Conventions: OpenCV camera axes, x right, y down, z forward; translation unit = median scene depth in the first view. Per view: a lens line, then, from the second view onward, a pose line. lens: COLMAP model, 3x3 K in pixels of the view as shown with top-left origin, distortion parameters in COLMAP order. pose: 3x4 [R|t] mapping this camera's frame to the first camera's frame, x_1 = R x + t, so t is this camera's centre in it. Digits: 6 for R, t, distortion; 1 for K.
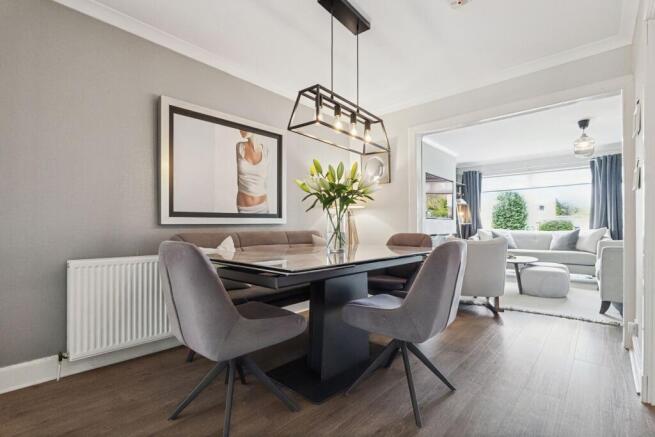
lens RADIAL K [[307.8, 0, 329.4], [0, 307.8, 223.5], [0, 0, 1]] dist [-0.027444, 0.007216]
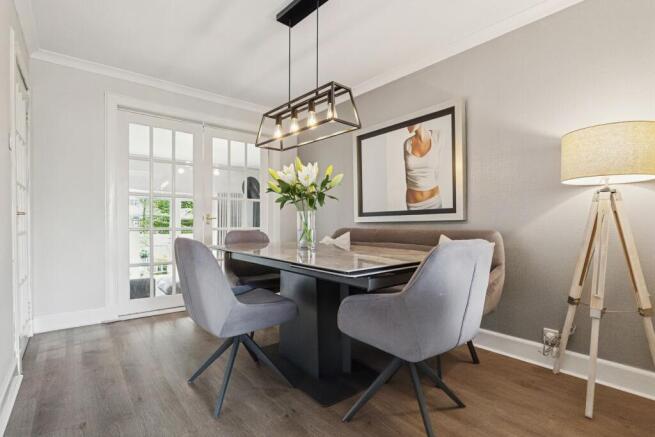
lens RADIAL K [[307.8, 0, 324.0], [0, 307.8, 220.0], [0, 0, 1]] dist [-0.027444, 0.007216]
pose [[-0.155135, -0.007065, -0.987868, 0.867842], [0.010307, 0.999908, -0.008770, 0.004115], [0.987839, -0.011542, -0.155048, 1.044166]]
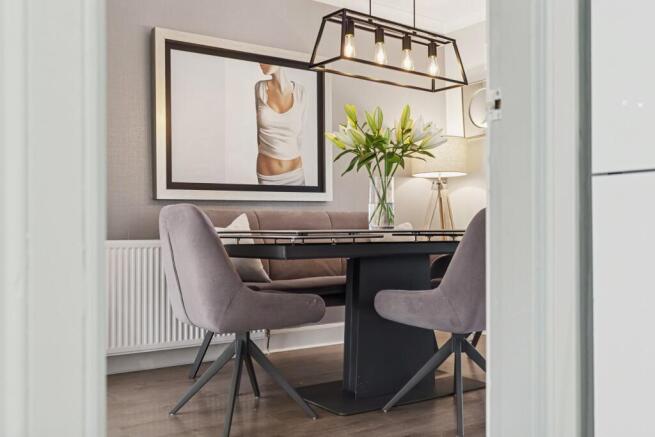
lens RADIAL K [[636.1, 0, 325.1], [0, 636.1, 219.9], [0, 0, 1]] dist [0.011928, 0.000000]
pose [[0.974187, -0.009707, -0.225532, 0.197857], [0.008093, 0.999935, -0.008076, 0.068126], [0.225595, 0.006042, 0.974202, -0.417807]]
